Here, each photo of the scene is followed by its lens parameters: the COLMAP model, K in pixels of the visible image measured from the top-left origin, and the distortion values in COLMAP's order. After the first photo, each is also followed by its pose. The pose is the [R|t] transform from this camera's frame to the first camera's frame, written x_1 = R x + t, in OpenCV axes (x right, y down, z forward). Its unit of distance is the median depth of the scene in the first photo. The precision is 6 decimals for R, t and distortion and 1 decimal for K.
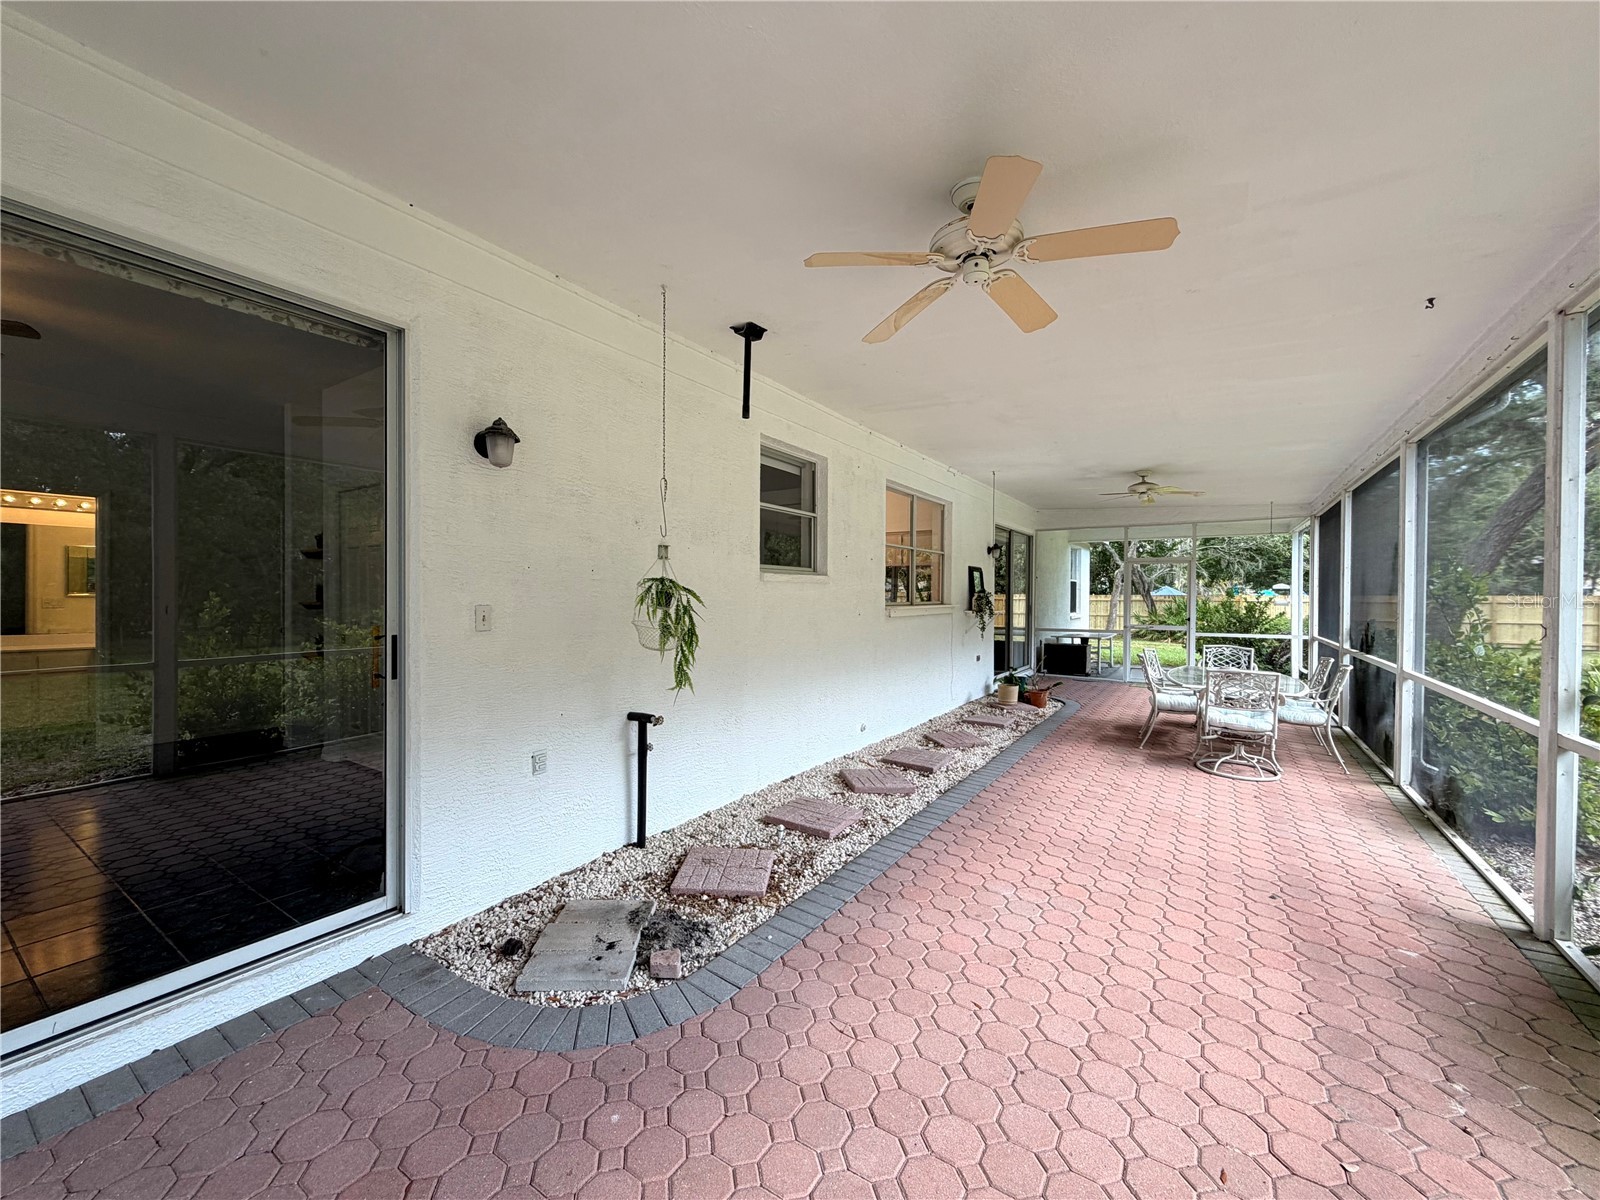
lens RADIAL K [[638.3, 0, 797.8], [0, 638.3, 598.9], [0, 0, 1]] dist [0.001536, 0.002027]
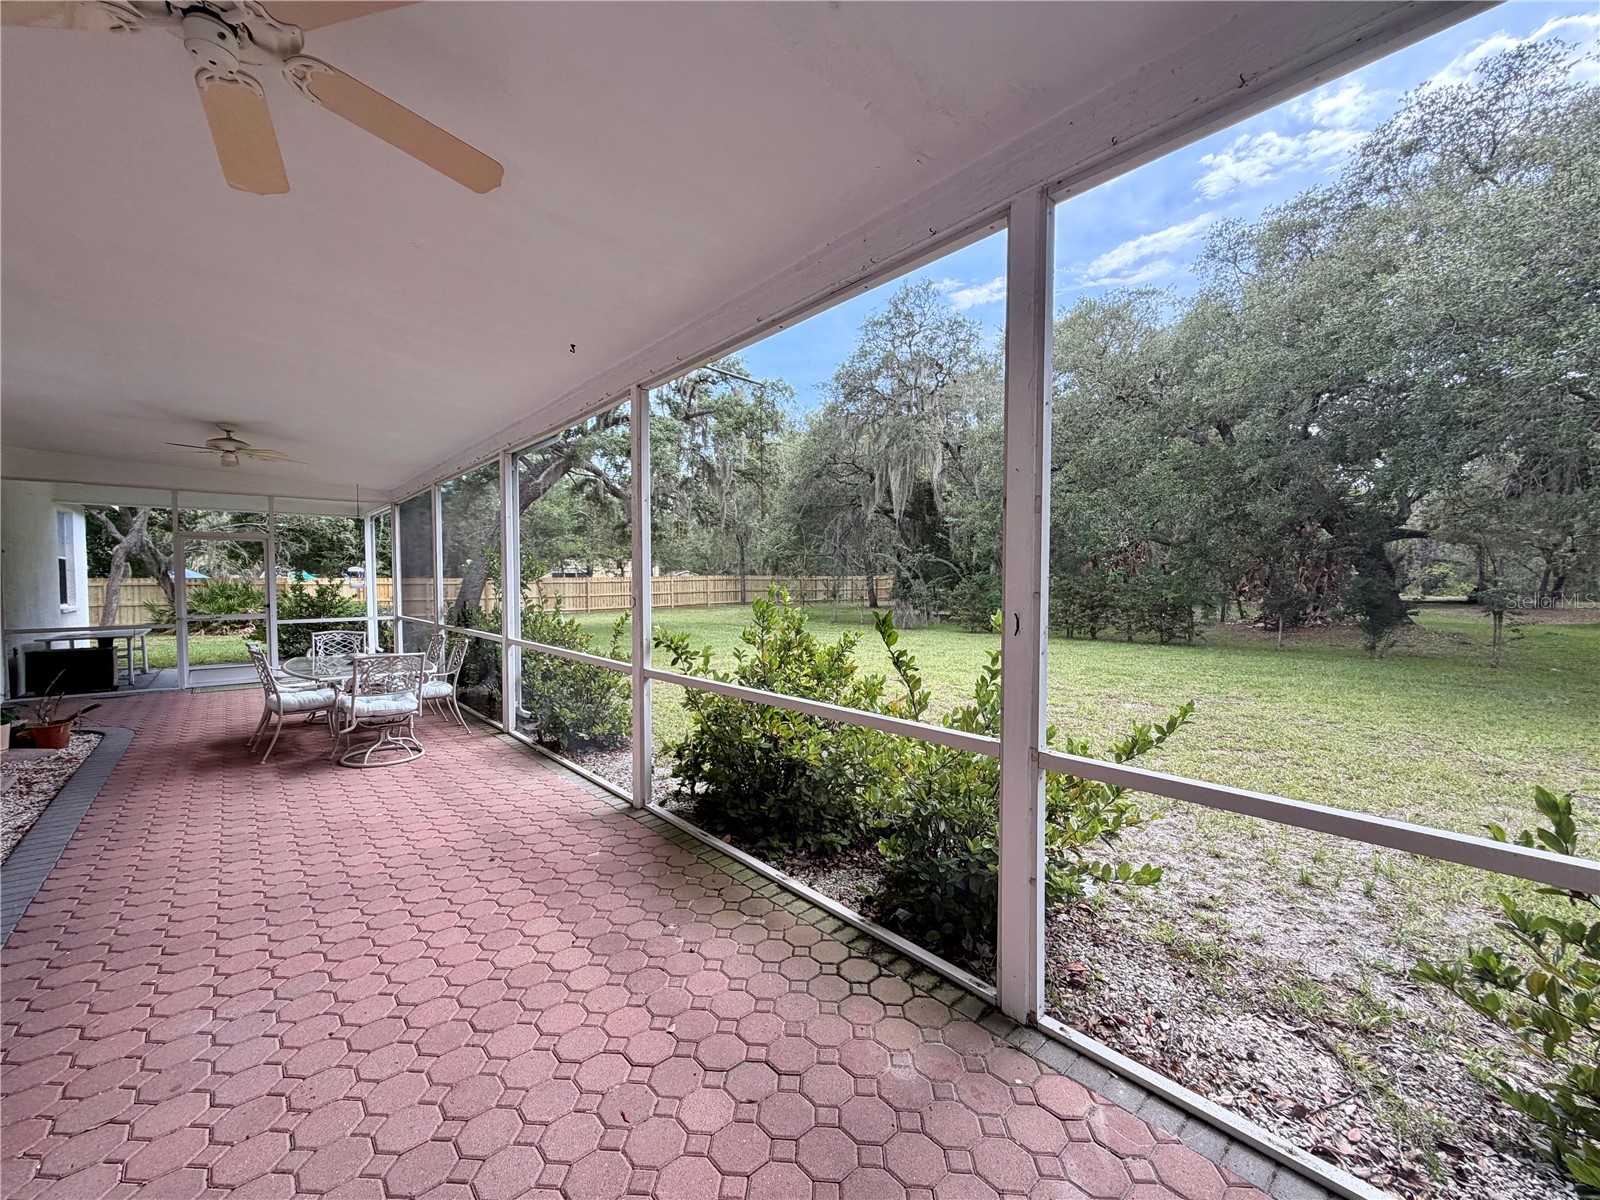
lens RADIAL K [[638.3, 0, 797.2], [0, 638.3, 599.2], [0, 0, 1]] dist [0.001536, 0.002027]
pose [[0.267994, -0.035463, 0.962768, -0.089397], [0.009089, 0.999371, 0.034281, -0.000803], [-0.963378, -0.000436, 0.268147, 0.148107]]
